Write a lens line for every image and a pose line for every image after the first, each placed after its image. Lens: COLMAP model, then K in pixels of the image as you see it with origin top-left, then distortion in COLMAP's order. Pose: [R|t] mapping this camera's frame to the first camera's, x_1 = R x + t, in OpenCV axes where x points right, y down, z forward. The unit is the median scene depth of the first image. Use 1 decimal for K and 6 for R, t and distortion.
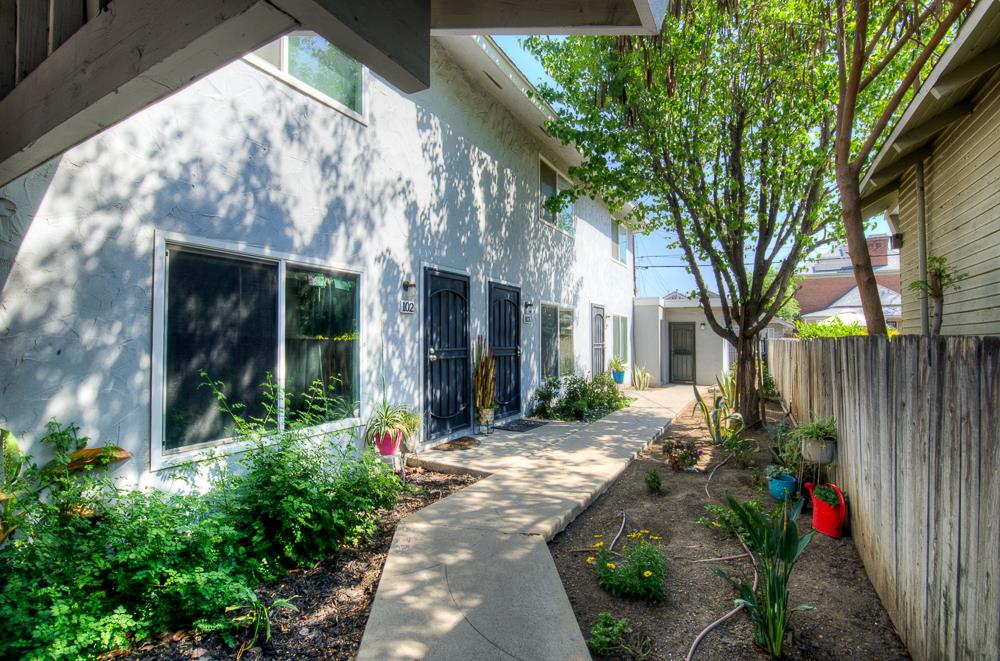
lens RADIAL K [[455.9, 0, 509.0], [0, 455.9, 332.1], [0, 0, 1]] dist [0.004853, 0.000750]
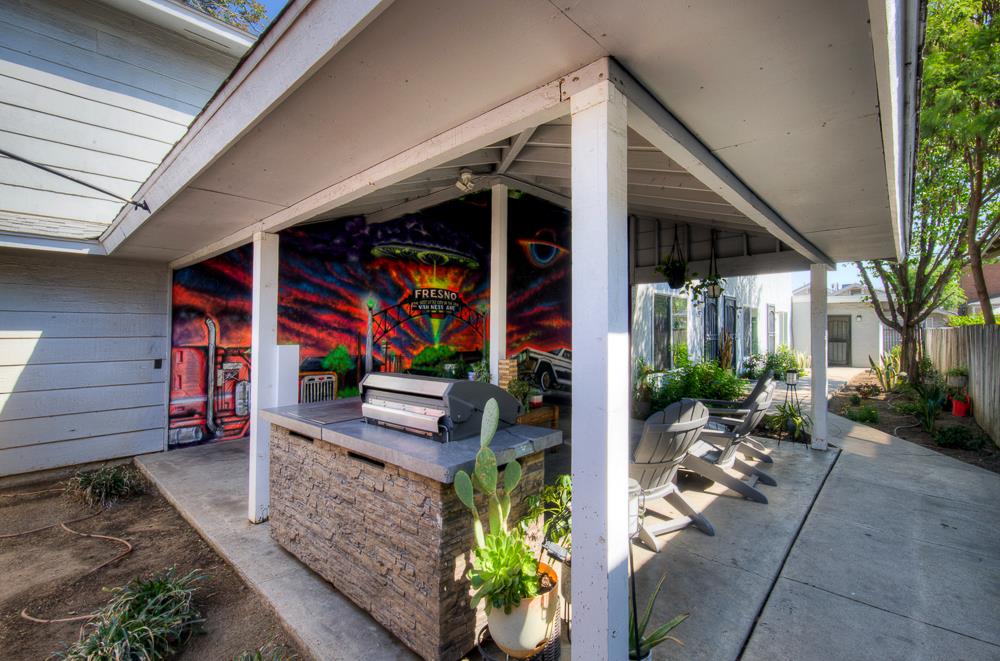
lens RADIAL K [[436.8, 0, 493.3], [0, 436.8, 334.2], [0, 0, 1]] dist [0.000991, 0.002287]
pose [[0.965520, -0.007309, -0.260227, -0.422122], [0.012148, 0.999782, 0.016992, -0.004344], [0.260046, -0.019568, 0.965398, -0.741605]]
